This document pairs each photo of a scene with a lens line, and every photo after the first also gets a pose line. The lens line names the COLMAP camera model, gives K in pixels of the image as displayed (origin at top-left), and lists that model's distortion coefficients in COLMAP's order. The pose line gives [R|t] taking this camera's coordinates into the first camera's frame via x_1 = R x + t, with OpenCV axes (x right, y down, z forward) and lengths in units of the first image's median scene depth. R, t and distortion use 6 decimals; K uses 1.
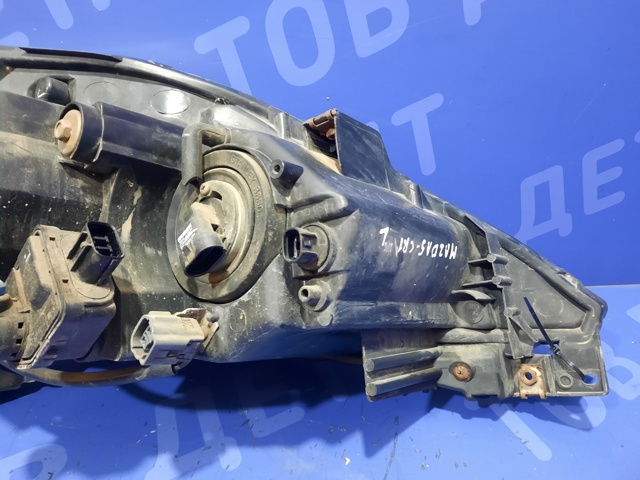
lens RADIAL K [[480.0, 0, 325.2], [0, 480.0, 239.4], [0, 0, 1]] dist [0.025041, -0.031220]
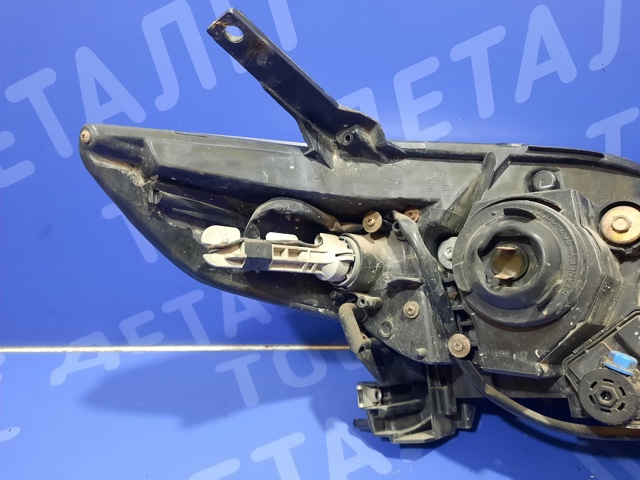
lens RADIAL K [[480.0, 0, 316.6], [0, 480.0, 238.4], [0, 0, 1]] dist [0.025041, -0.031220]
pose [[0.998817, 0.014852, -0.046313, -0.973815], [-0.017176, 0.998593, -0.050173, -0.091420], [0.045503, 0.050909, 0.997666, -0.178198]]
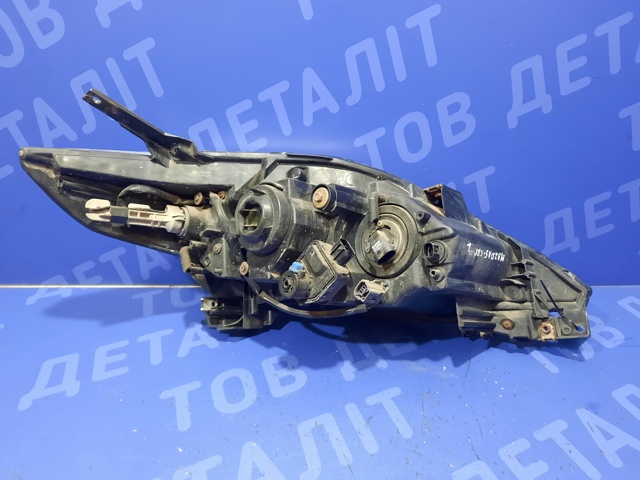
lens RADIAL K [[480.0, 0, 320.9], [0, 480.0, 238.2], [0, 0, 1]] dist [0.025041, -0.031220]
pose [[0.996205, 0.010562, -0.086395, -0.268641], [-0.014547, 0.998853, -0.045617, 0.046142], [0.085814, 0.046701, 0.995216, -0.901961]]
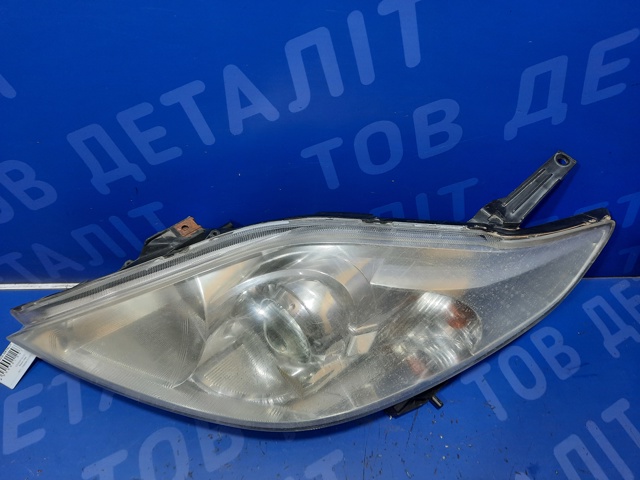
lens RADIAL K [[480.0, 0, 321.6], [0, 480.0, 242.7], [0, 0, 1]] dist [0.025041, -0.031220]
pose [[0.999095, 0.042431, -0.002892, -0.224865], [-0.038219, 0.925589, 0.376596, -0.776749], [0.018656, -0.376145, 0.926373, -0.396690]]
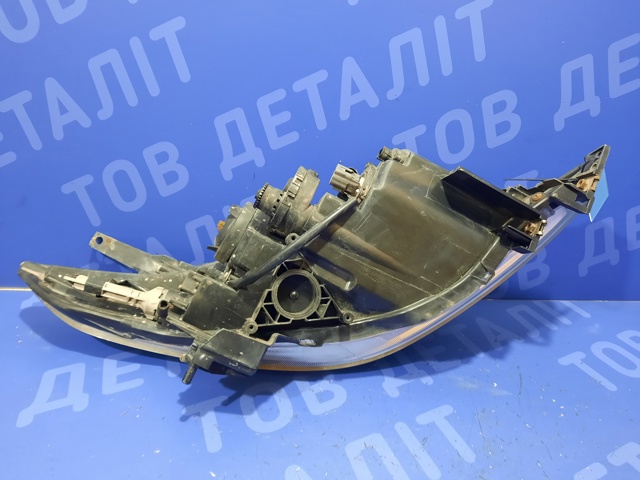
lens RADIAL K [[480.0, 0, 320.9], [0, 480.0, 238.4], [0, 0, 1]] dist [0.025041, -0.031220]
pose [[0.998602, 0.031787, -0.042243, -0.500538], [-0.035699, 0.994805, -0.095339, 0.126024], [0.038993, 0.096714, 0.994548, -0.747604]]
